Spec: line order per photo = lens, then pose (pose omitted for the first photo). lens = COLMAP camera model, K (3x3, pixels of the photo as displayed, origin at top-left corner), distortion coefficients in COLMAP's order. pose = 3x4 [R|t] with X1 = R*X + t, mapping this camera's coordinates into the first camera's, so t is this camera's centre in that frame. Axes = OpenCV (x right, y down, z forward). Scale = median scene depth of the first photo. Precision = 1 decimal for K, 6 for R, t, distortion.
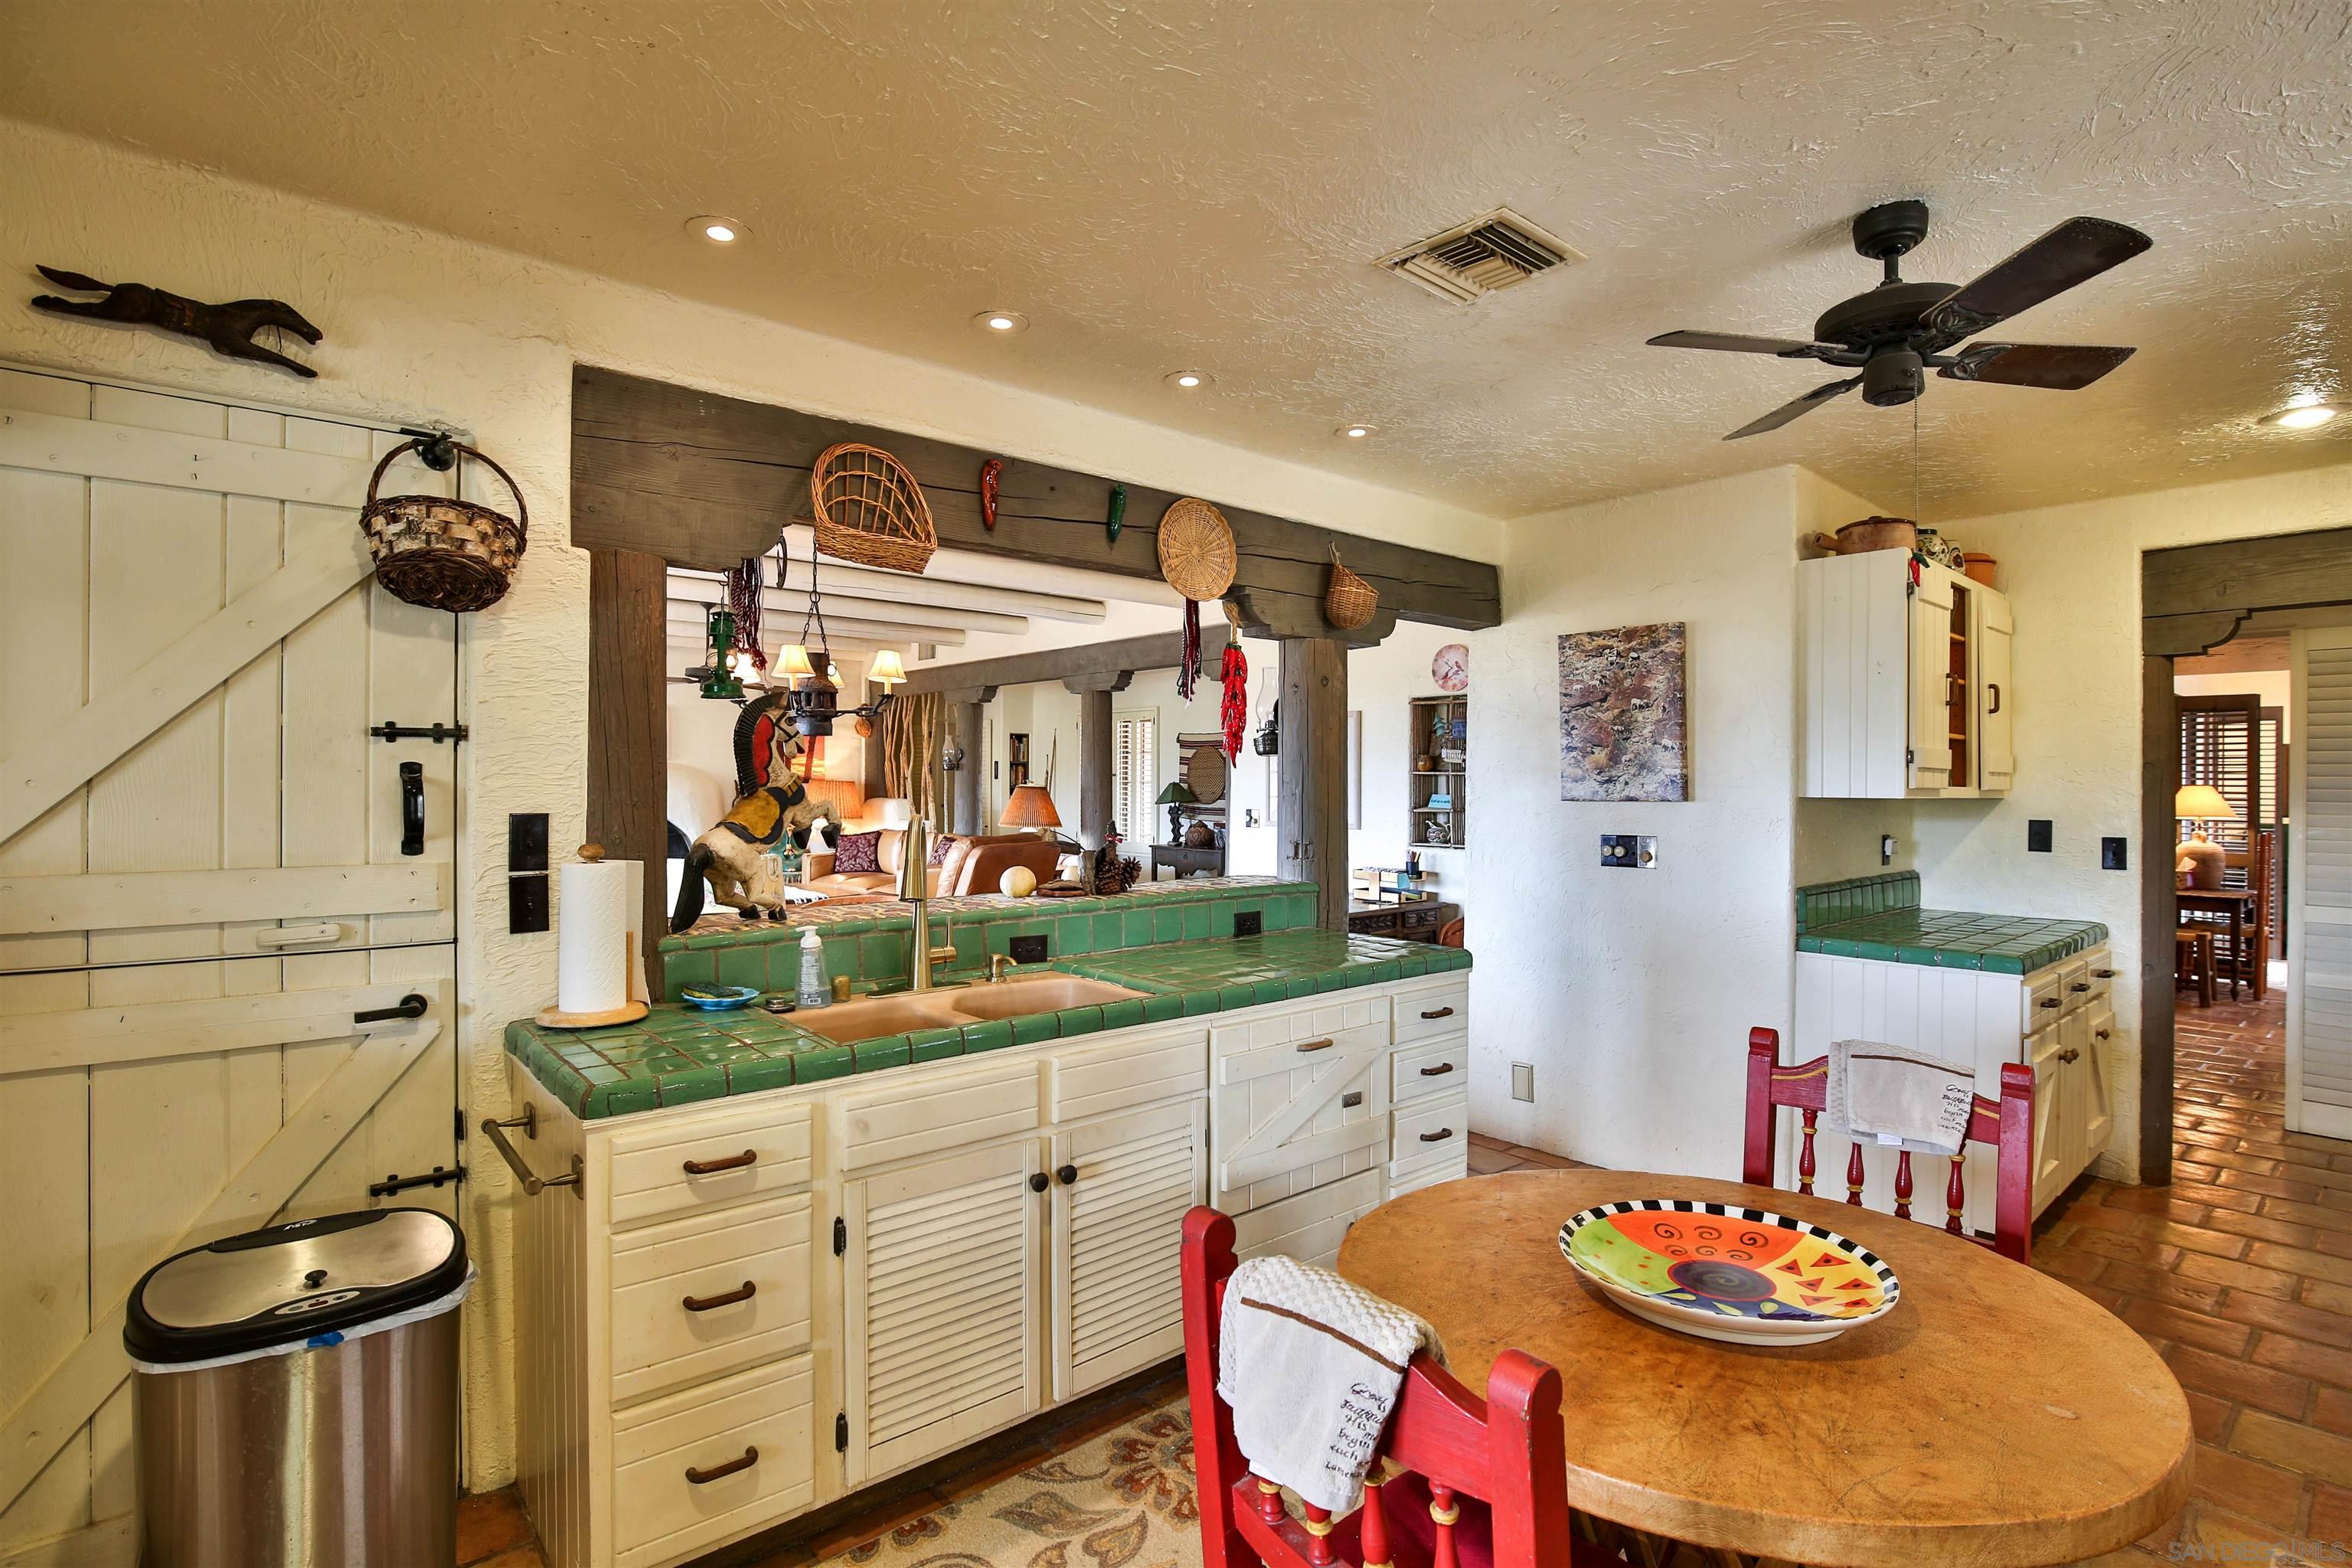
lens RADIAL K [[1123.3, 0, 1187.9], [0, 1123.3, 782.2], [0, 0, 1]] dist [-0.027139, 0.002774]
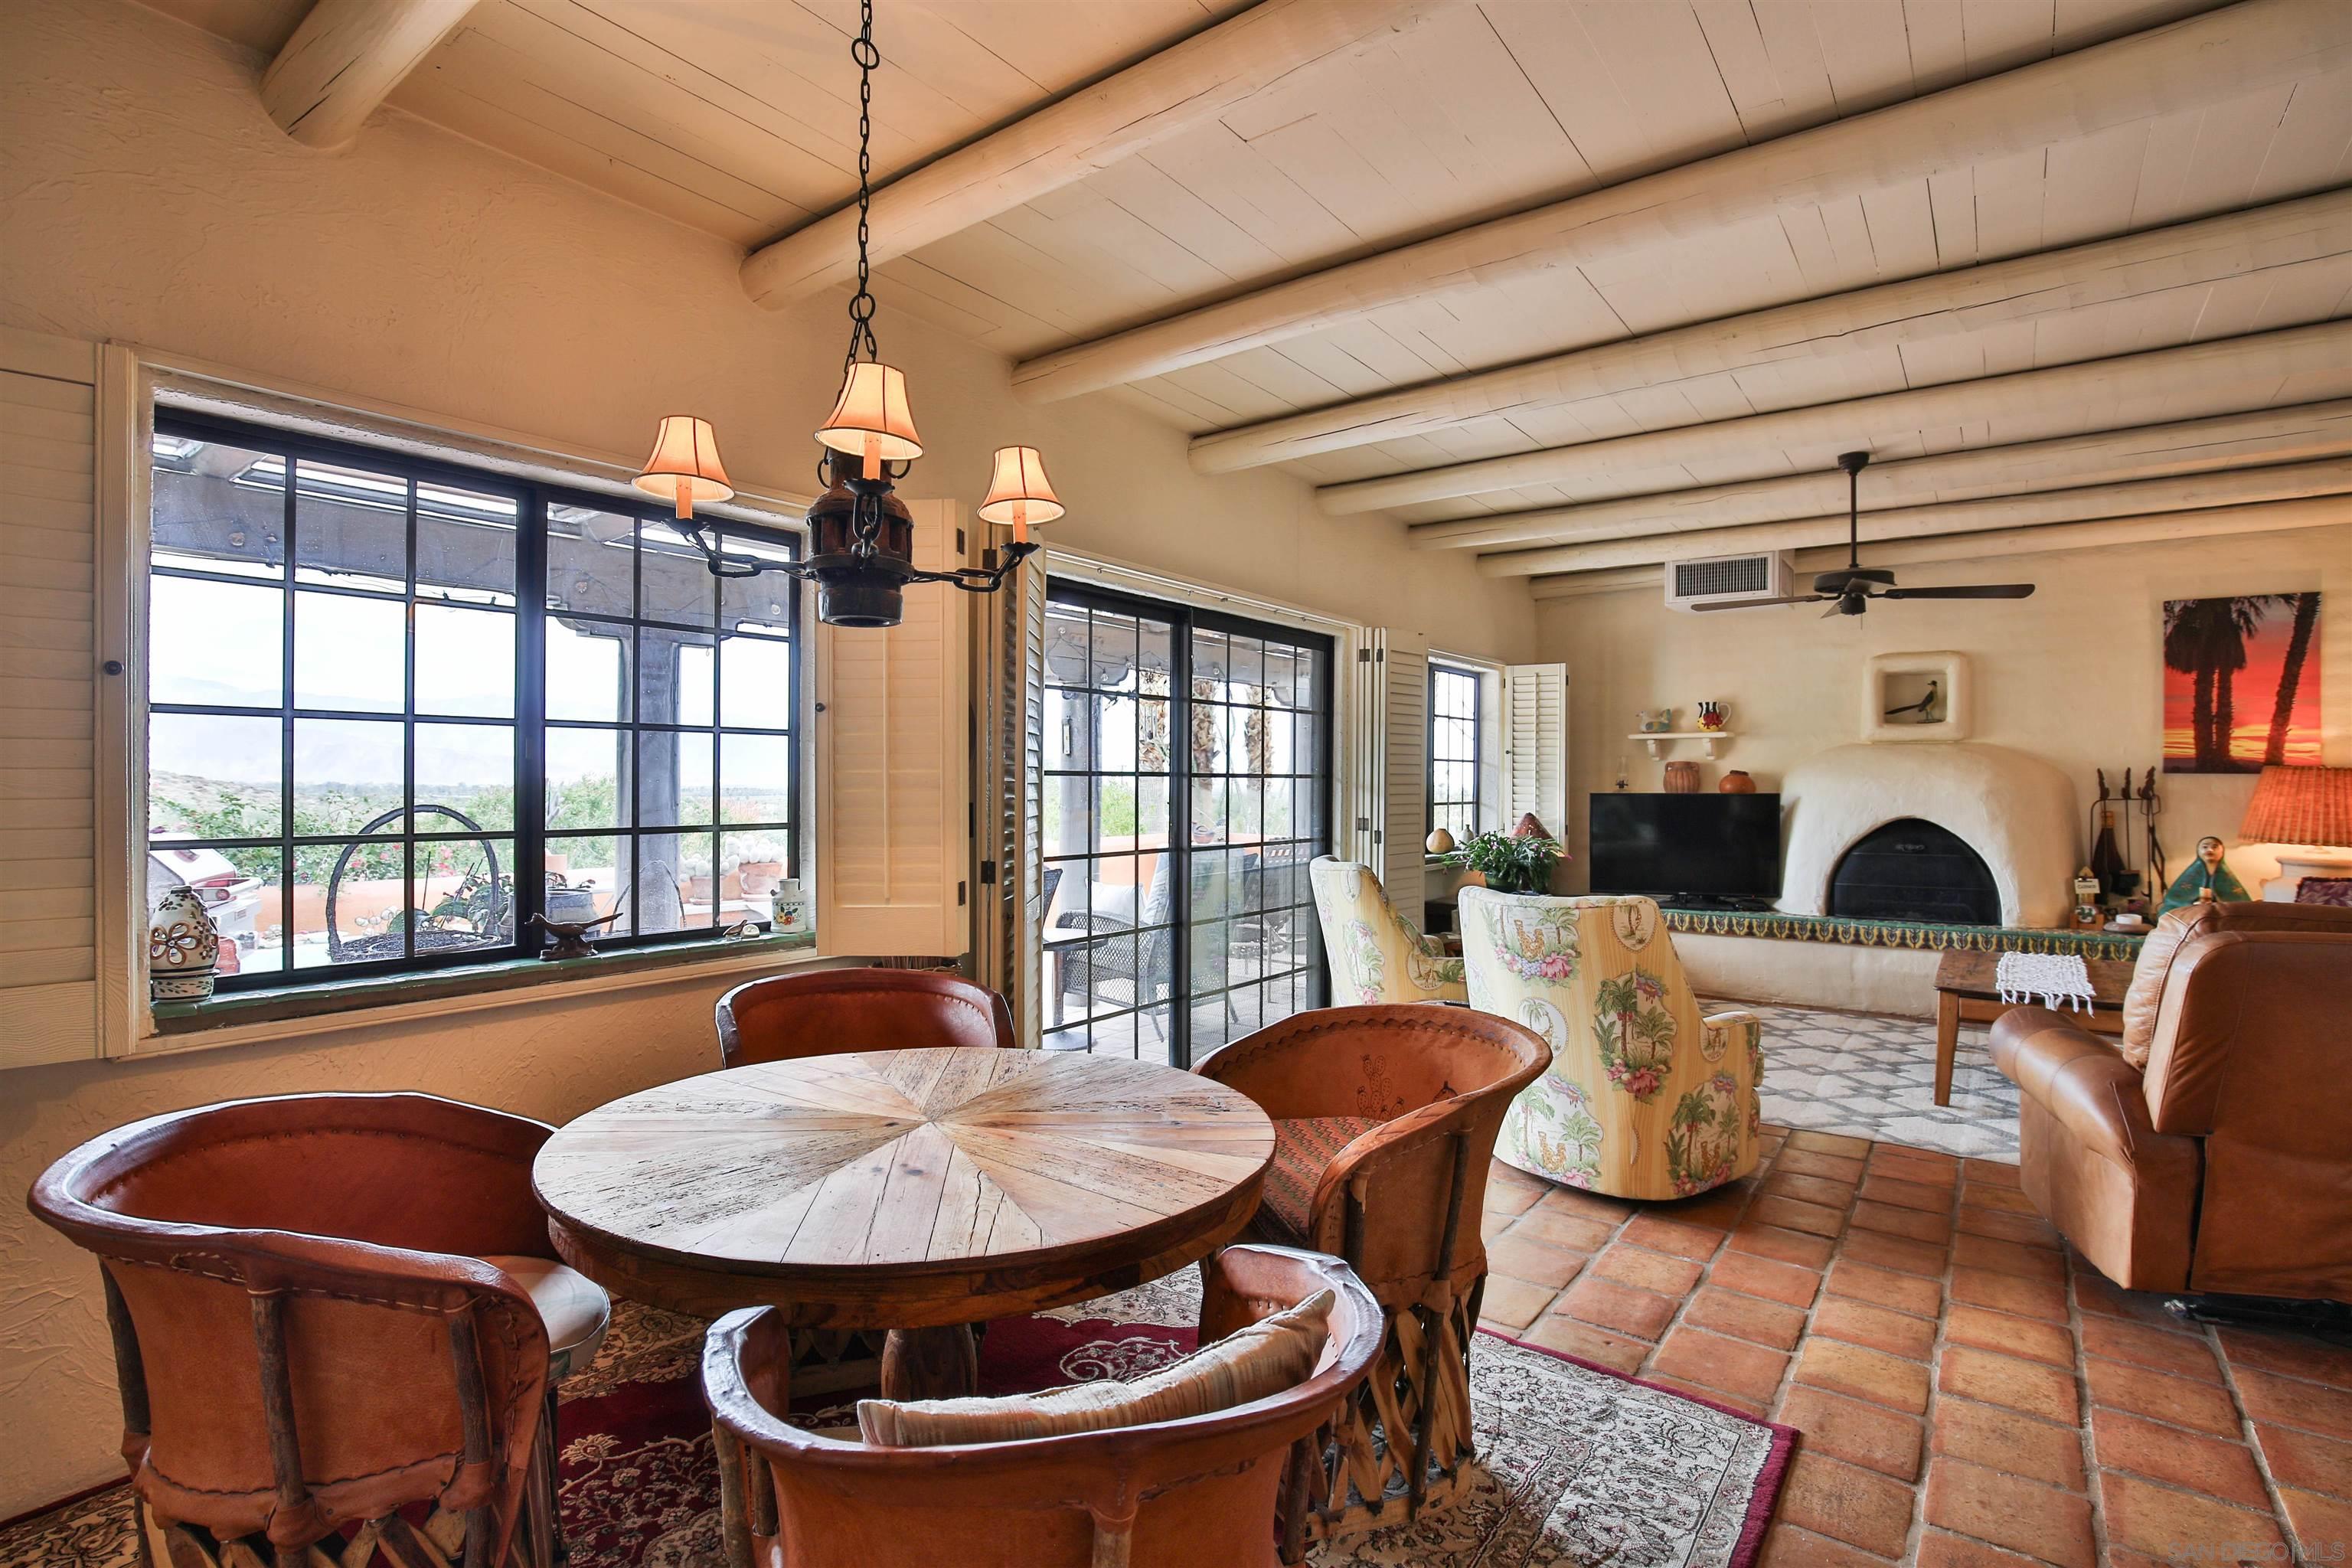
lens RADIAL K [[1123.3, 0, 1182.6], [0, 1123.3, 786.7], [0, 0, 1]] dist [-0.027139, 0.002774]
pose [[0.213356, -0.000445, -0.976974, 0.190832], [-0.002371, 0.999997, -0.000973, 0.034206], [0.976972, 0.002524, 0.213354, 1.534061]]
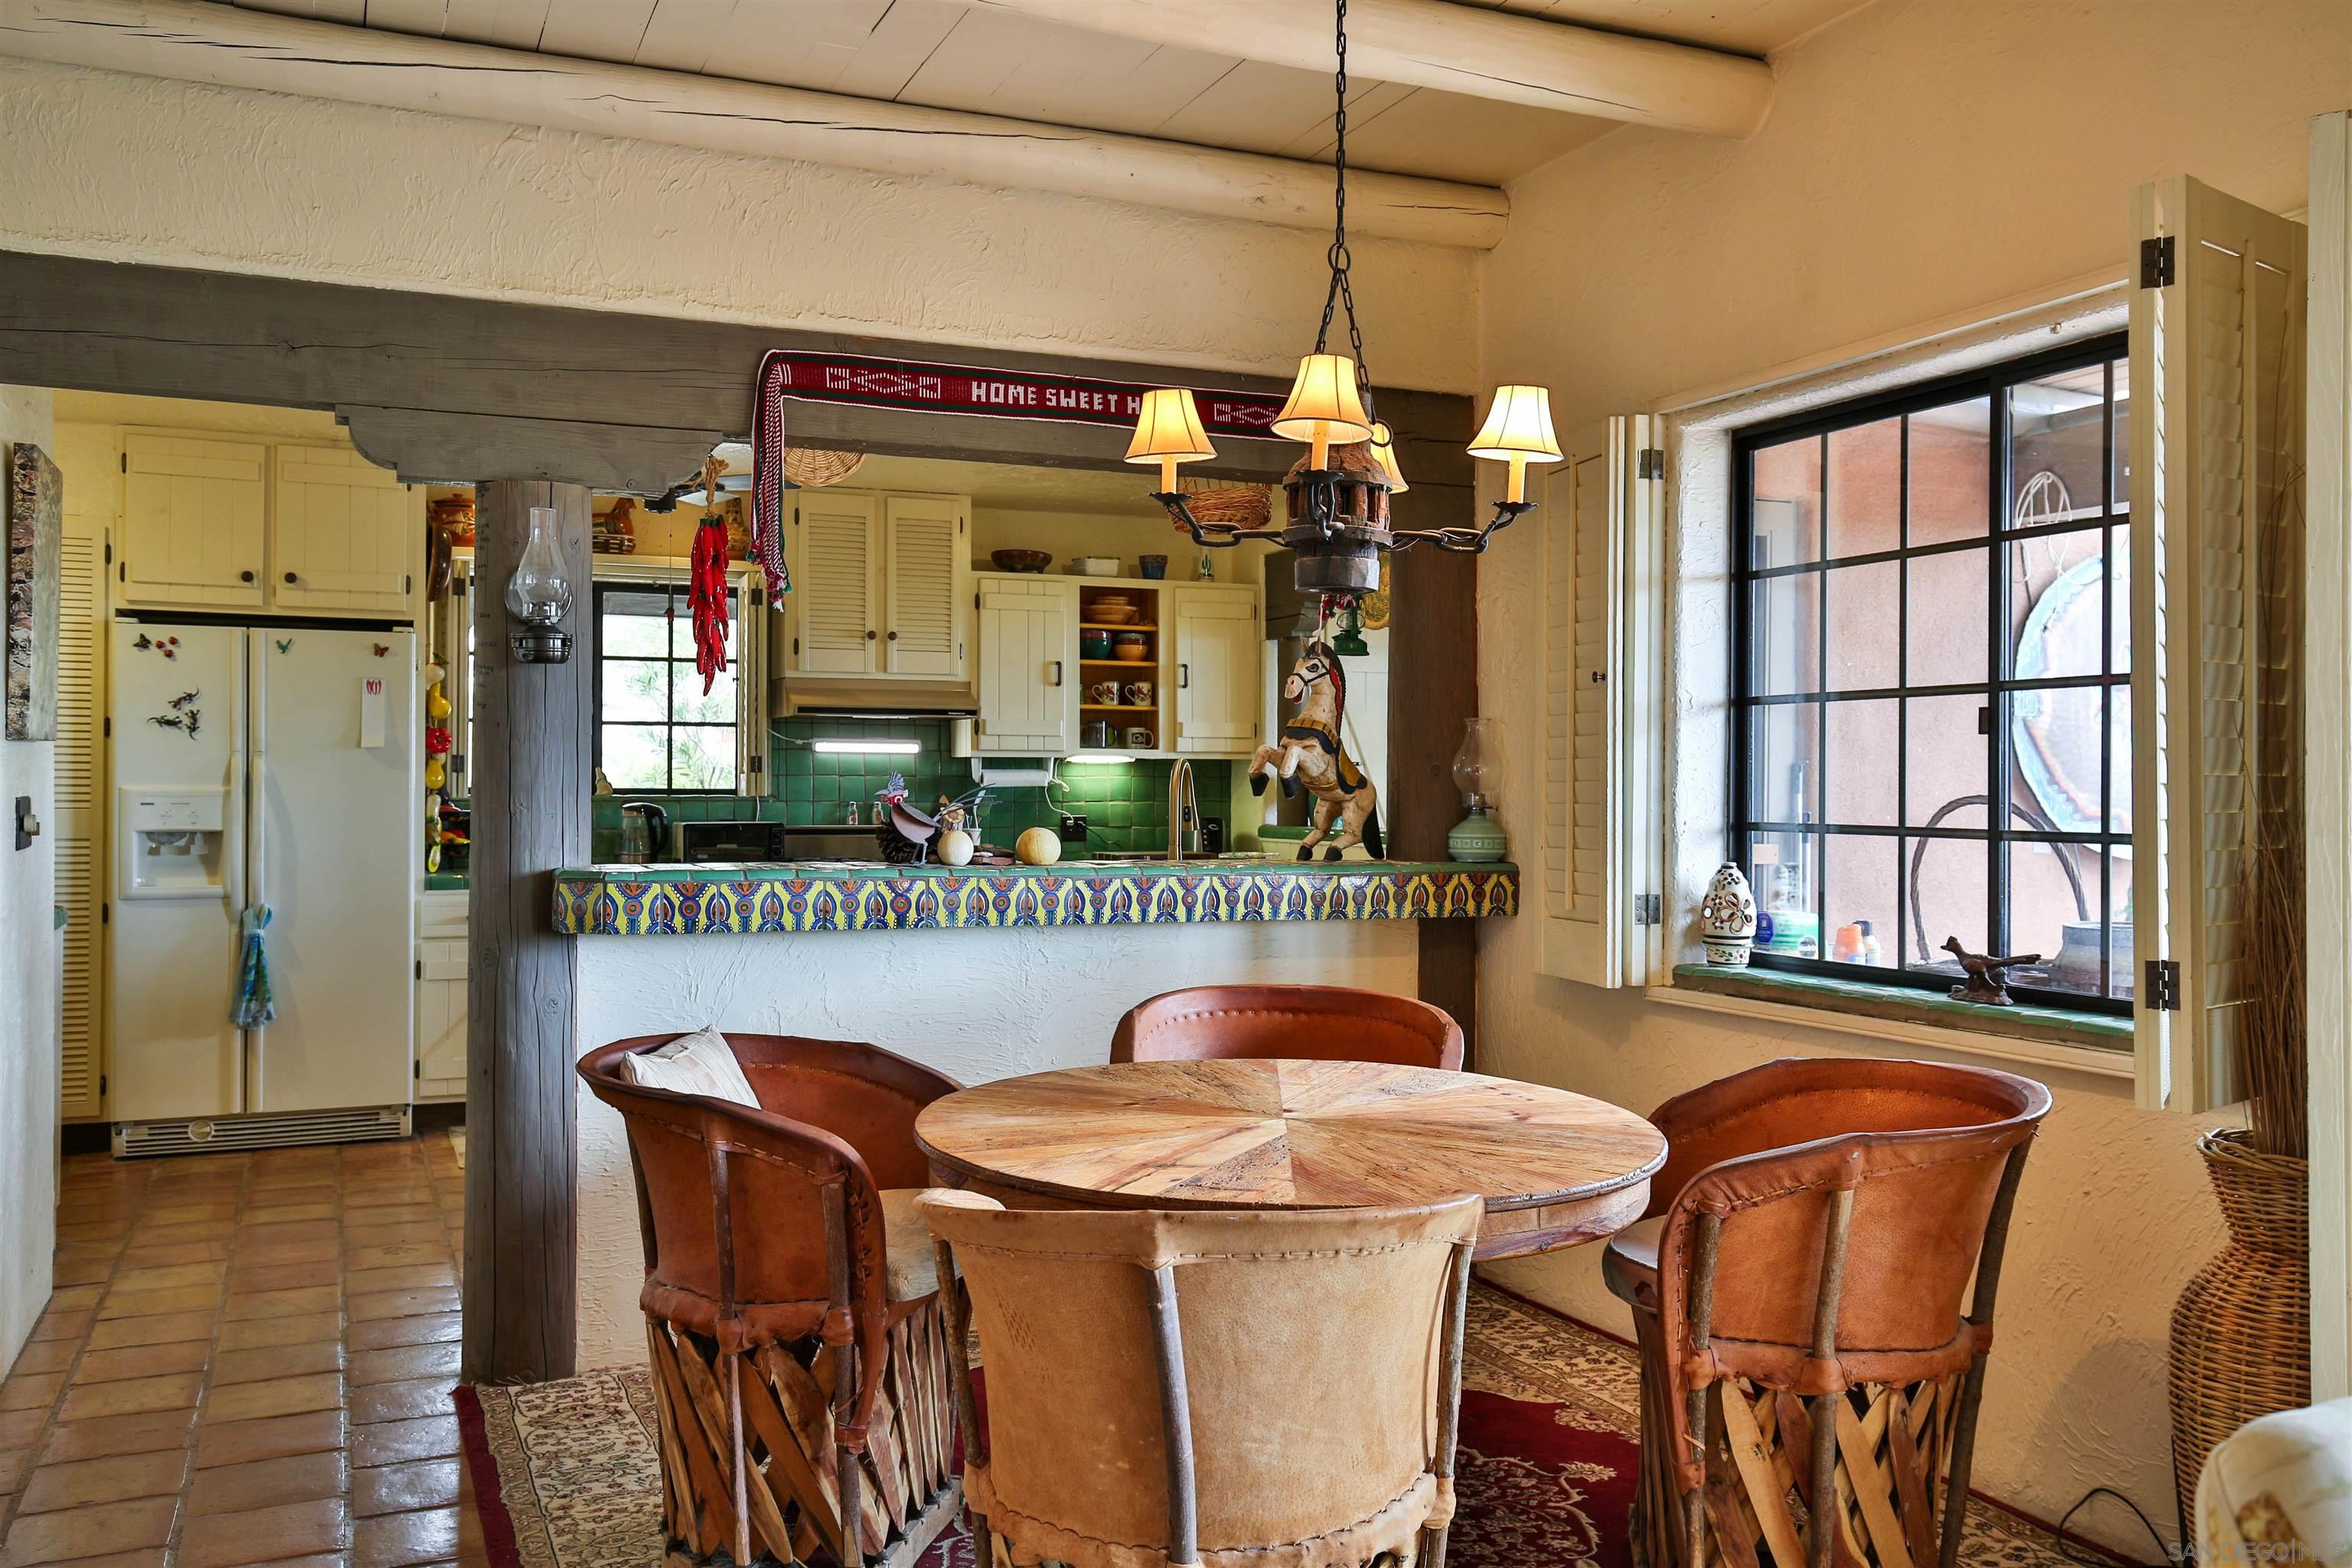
lens RADIAL K [[1960.9, 0, 1179.4], [0, 1960.9, 779.4], [0, 0, 1]] dist [0.019904, 0.011996]
pose [[-0.954523, -0.009160, 0.297998, -0.724646], [-0.009547, 0.999954, 0.000156, 0.045082], [-0.297986, -0.002696, -0.954567, 2.553698]]
